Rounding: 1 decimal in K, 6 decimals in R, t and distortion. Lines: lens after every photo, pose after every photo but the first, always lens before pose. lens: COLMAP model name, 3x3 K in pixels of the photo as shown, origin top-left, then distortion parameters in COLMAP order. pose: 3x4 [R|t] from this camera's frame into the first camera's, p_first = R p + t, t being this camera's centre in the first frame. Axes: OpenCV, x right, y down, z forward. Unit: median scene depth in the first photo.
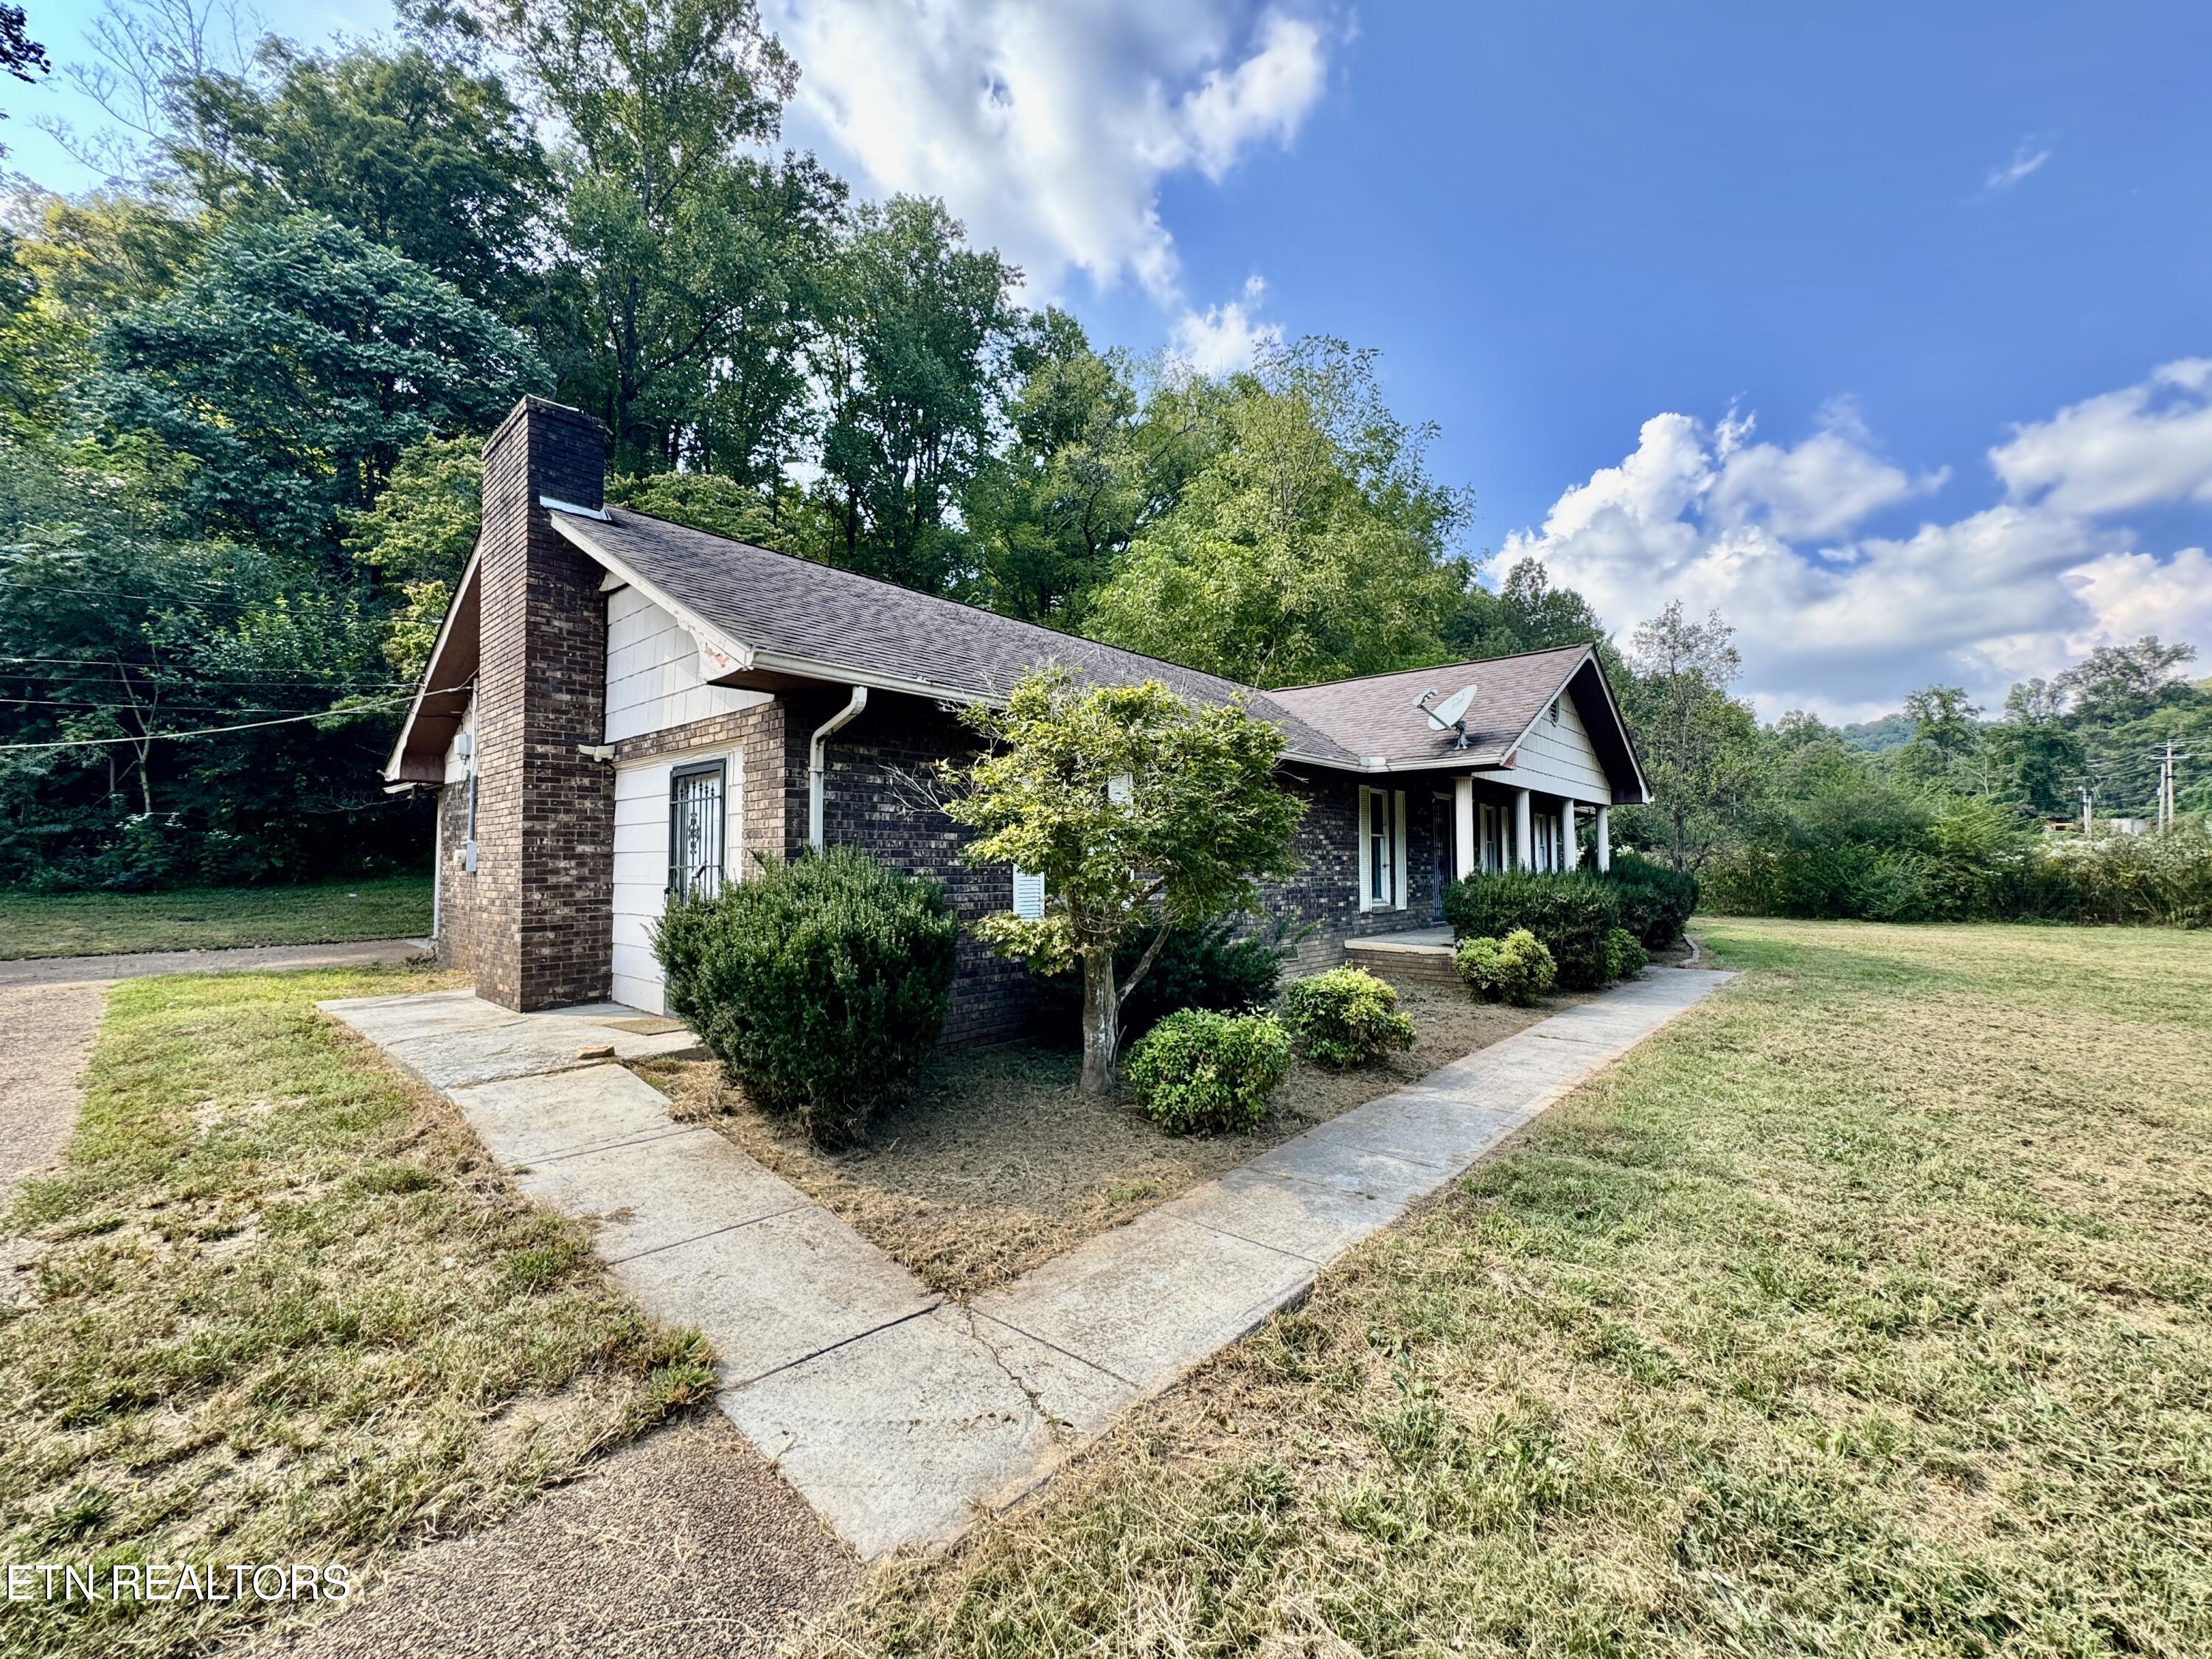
lens RADIAL K [[887.4, 0, 1107.5], [0, 887.4, 835.6], [0, 0, 1]] dist [-0.019286, 0.001993]
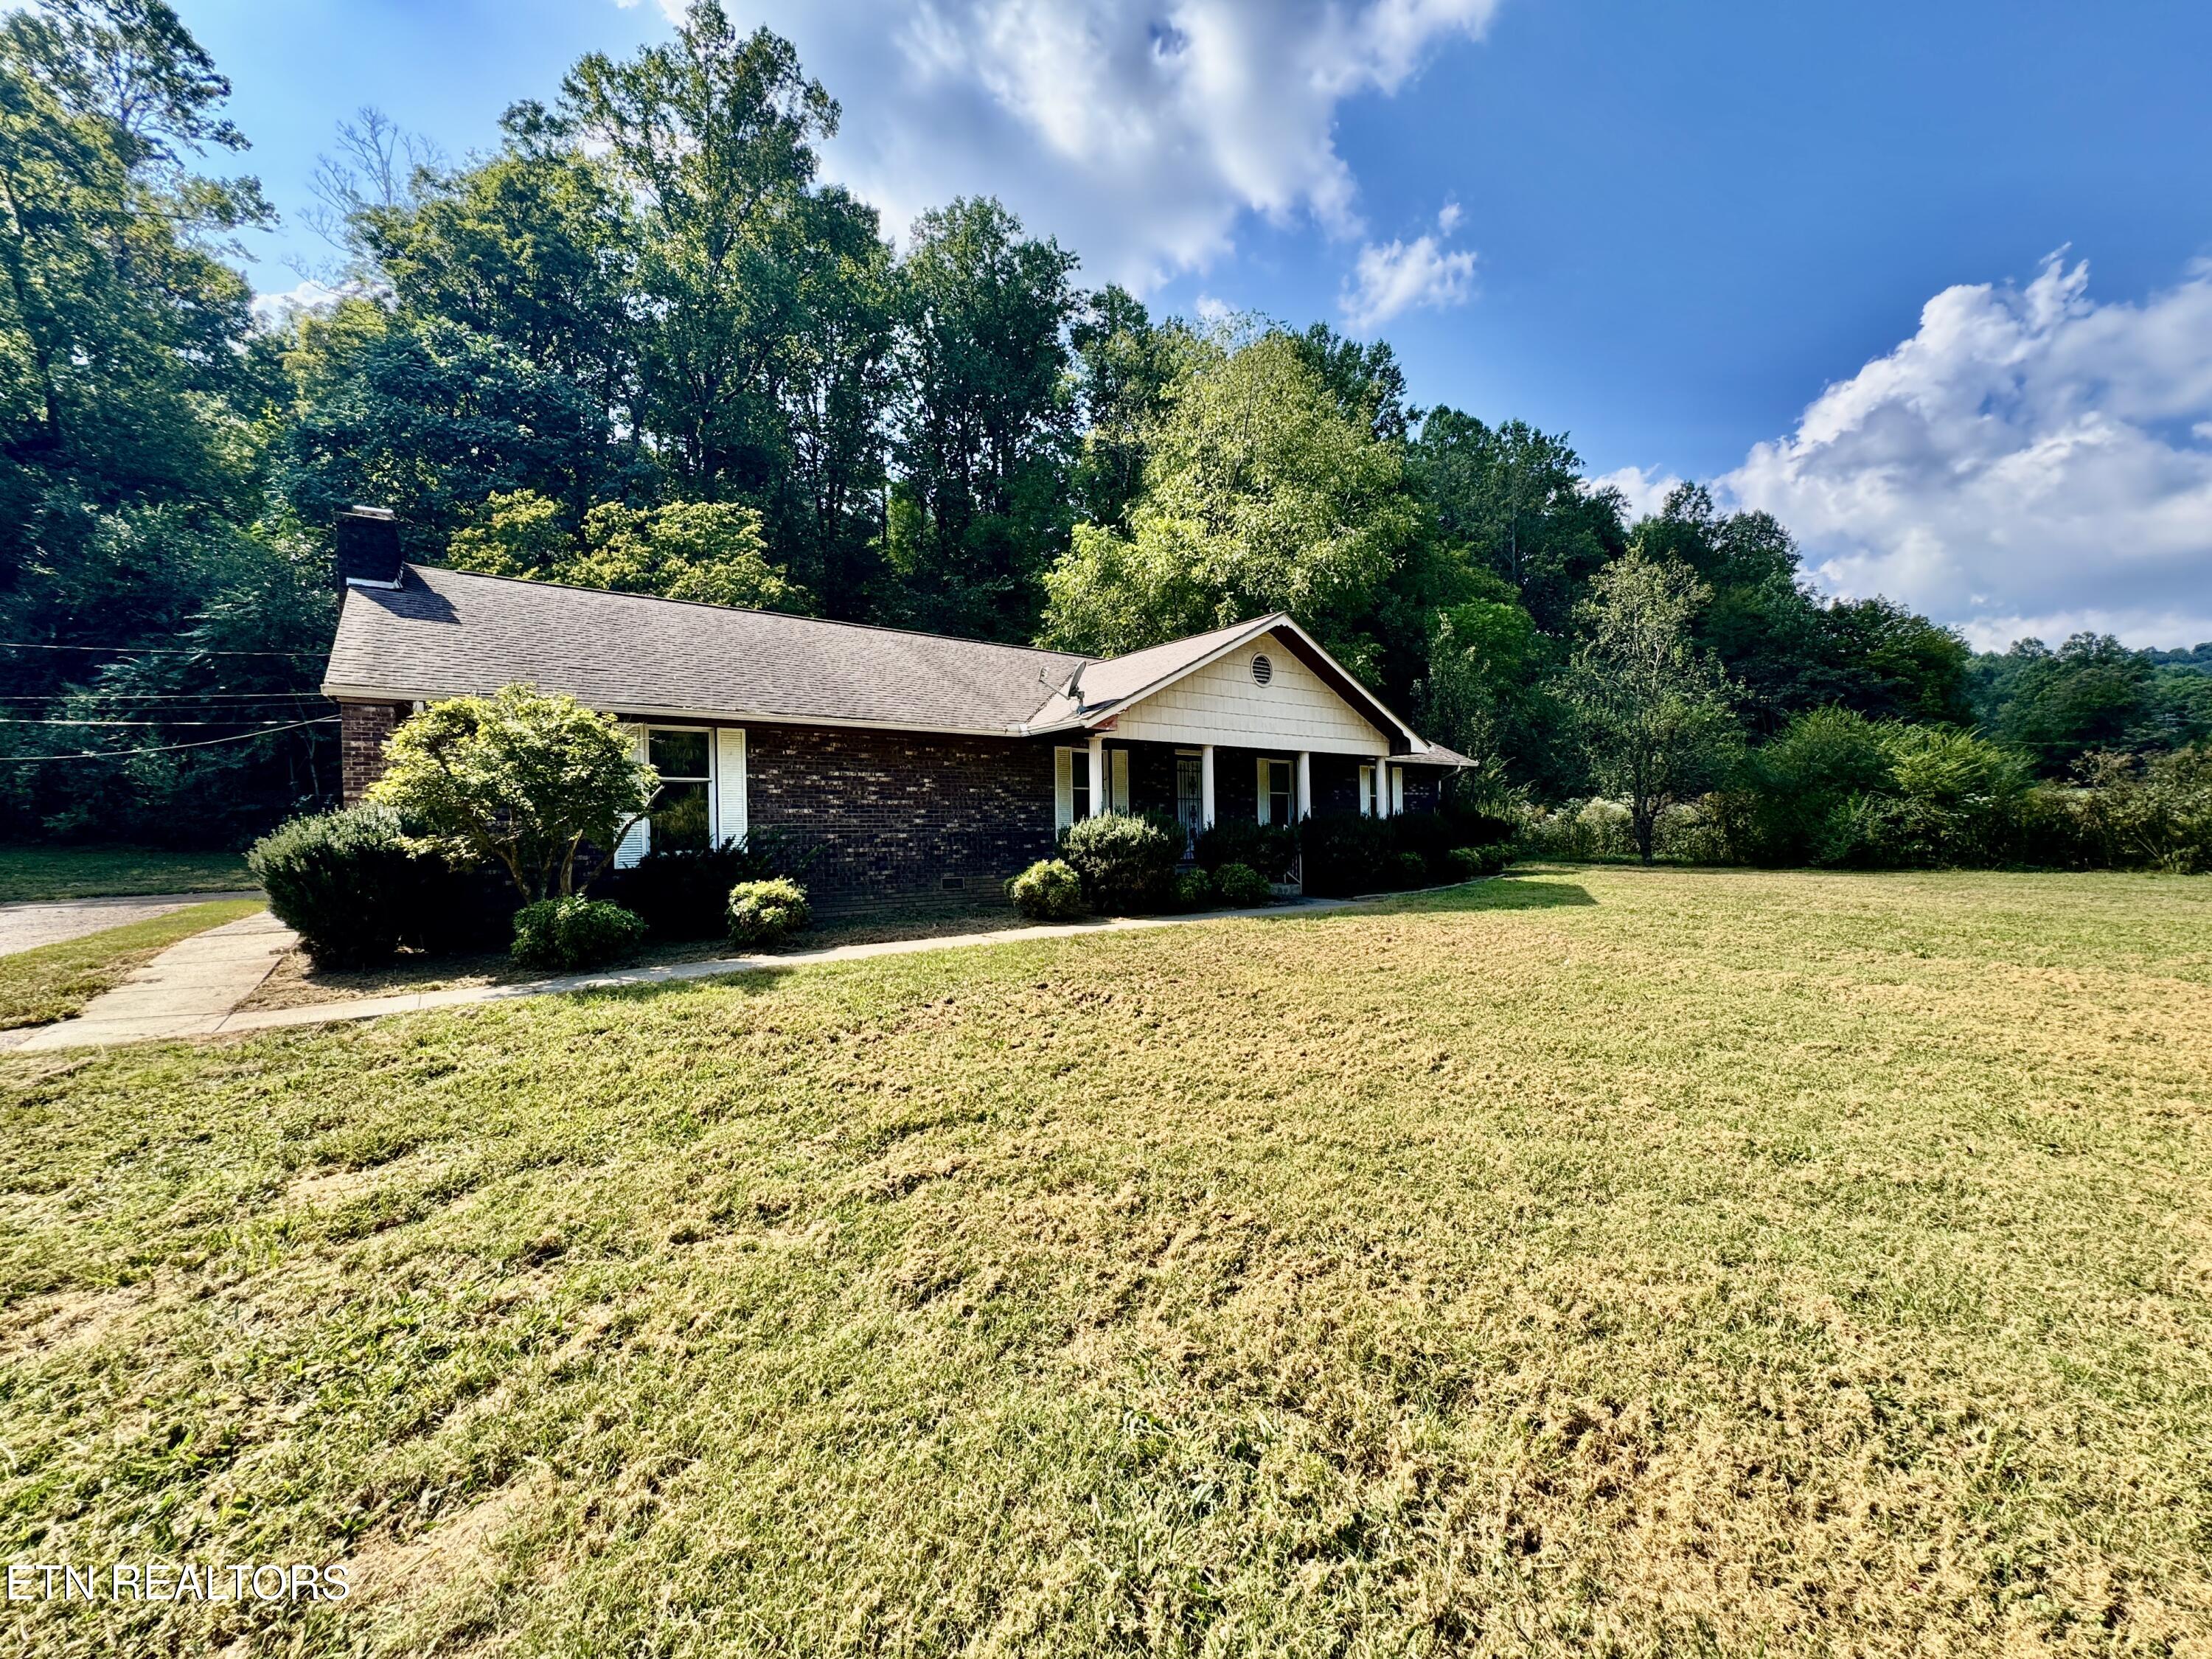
lens RADIAL K [[887.4, 0, 1111.1], [0, 887.4, 838.7], [0, 0, 1]] dist [-0.019286, 0.001993]
pose [[0.978789, -0.013119, -0.204450, 0.142348], [0.021543, 0.999006, 0.039032, 0.005249], [0.203734, -0.042608, 0.978099, -0.034028]]
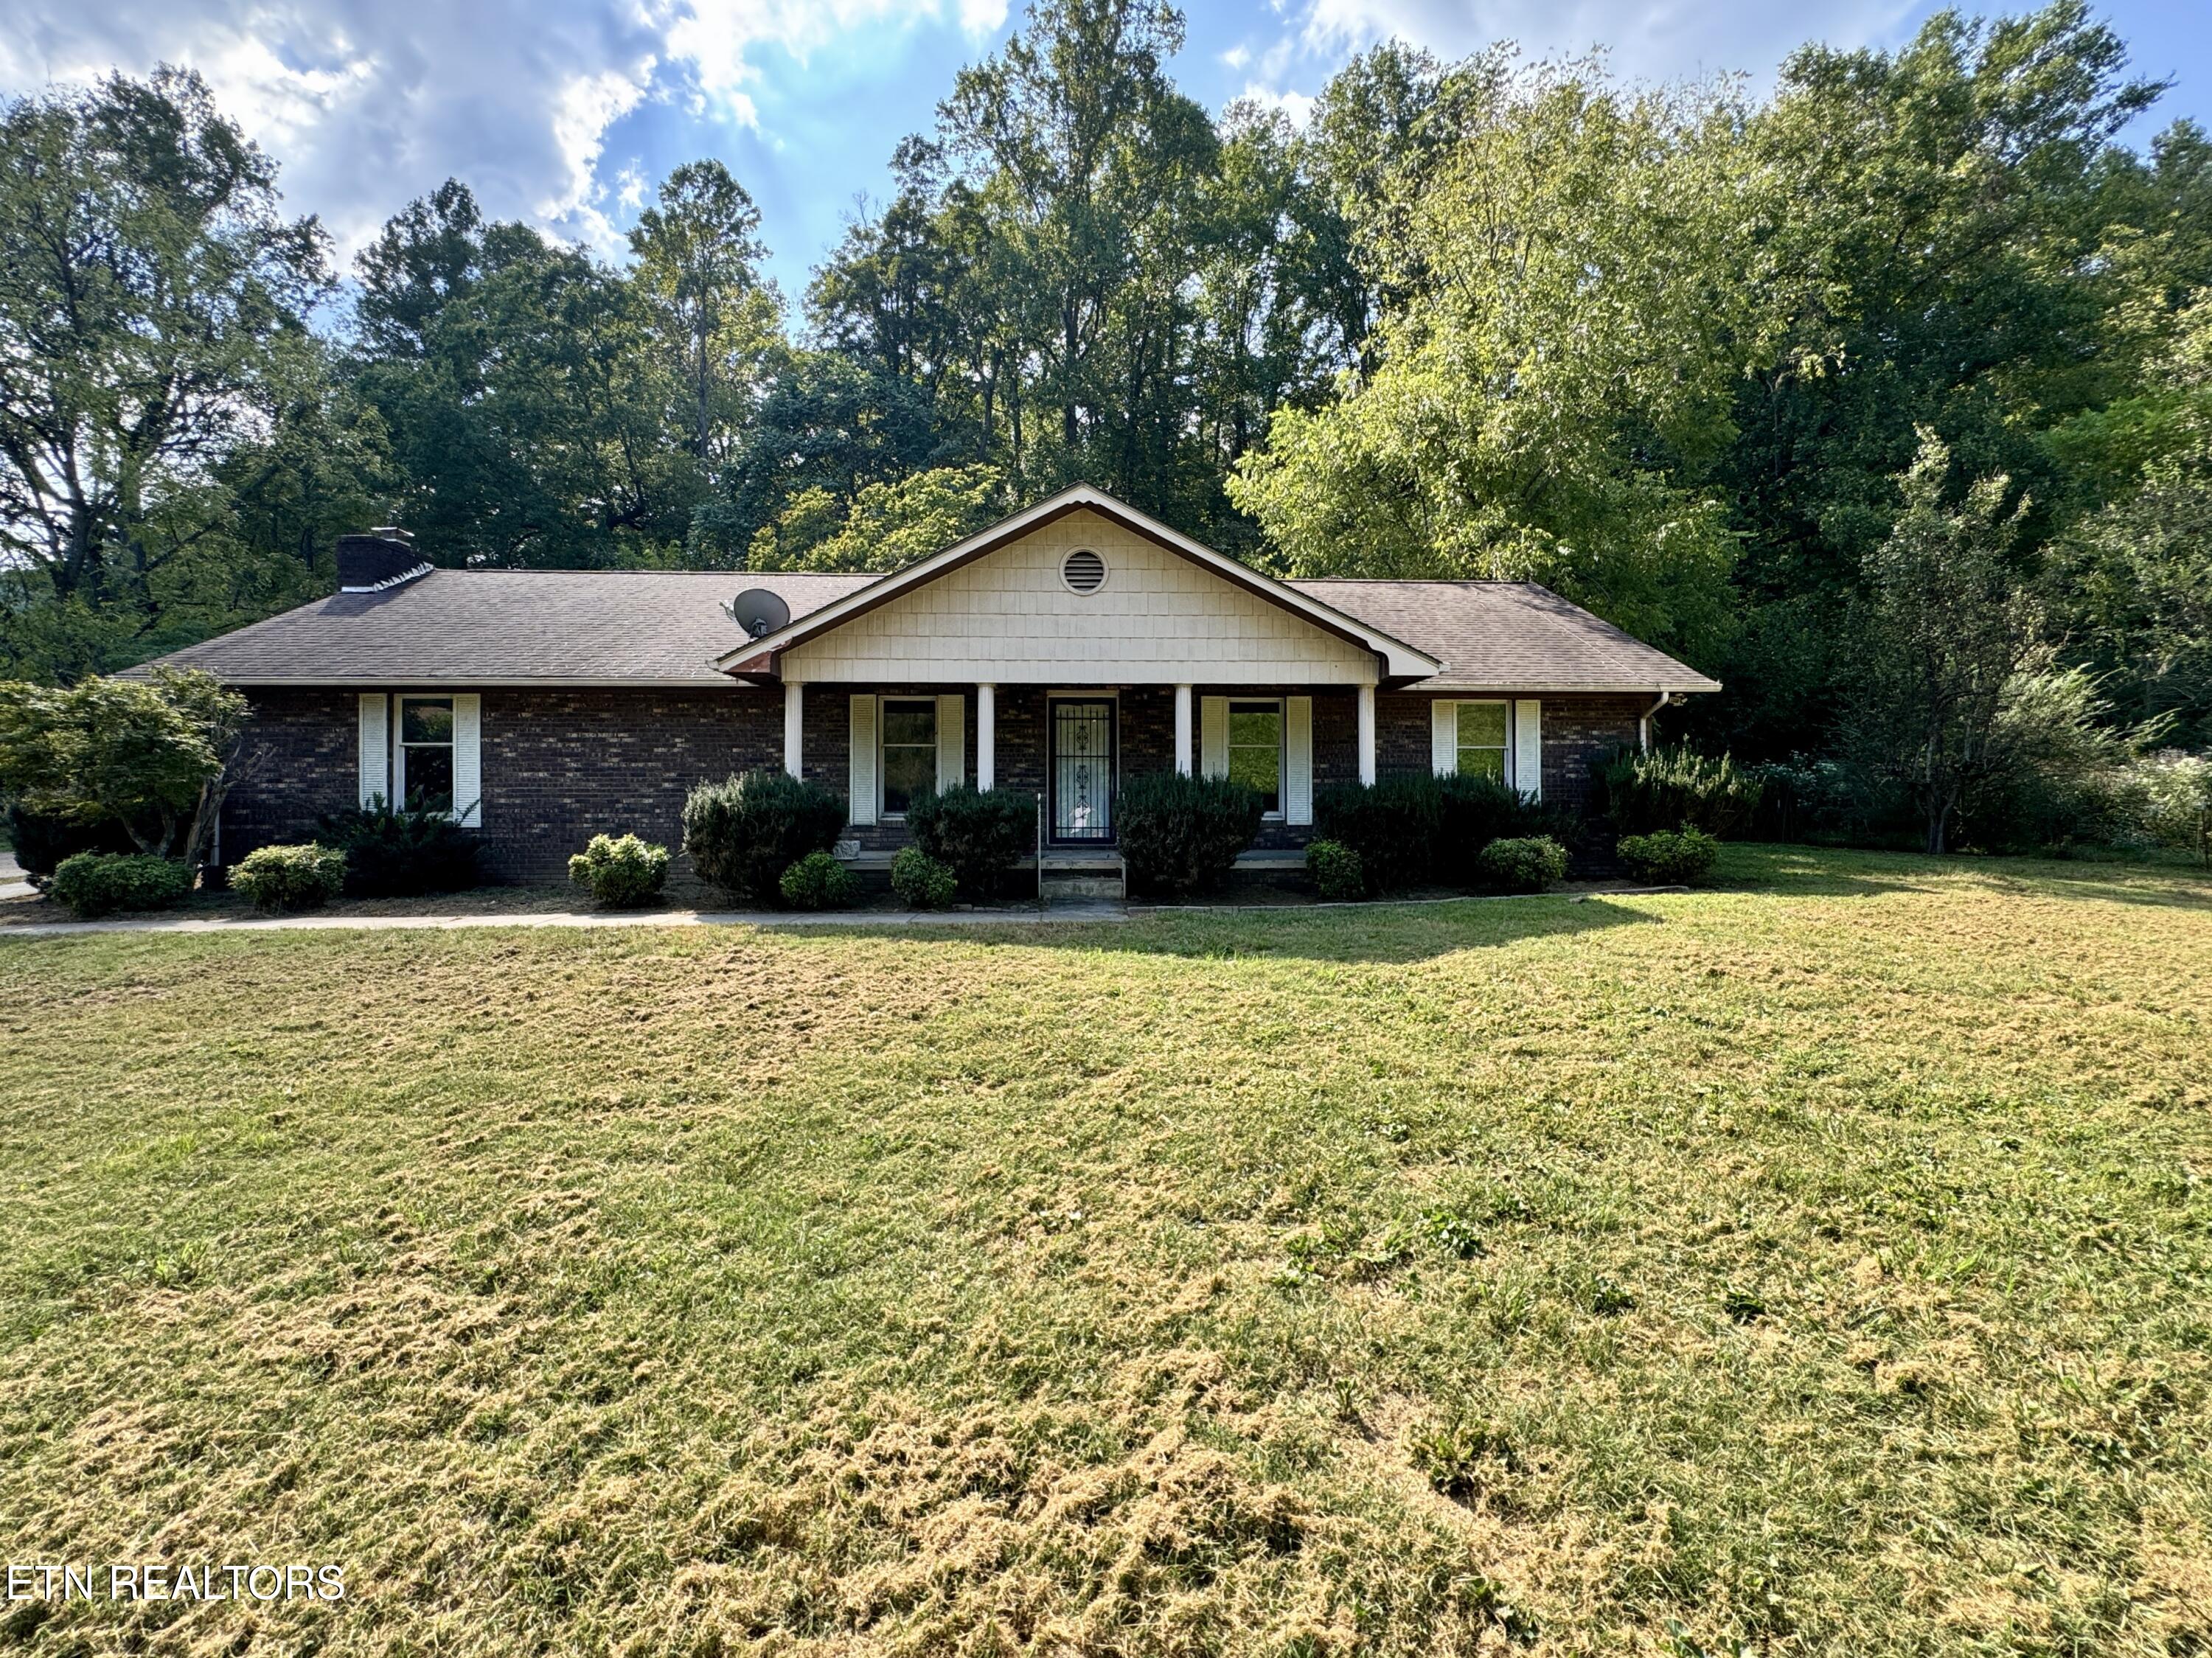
lens RADIAL K [[941.9, 0, 1101.2], [0, 941.9, 811.2], [0, 0, 1]] dist [-0.008681, 0.000005]
pose [[0.676071, 0.010169, -0.736766, 0.288241], [0.018597, 0.999351, 0.030858, 0.009860], [0.736602, -0.034563, 0.675443, 0.119499]]
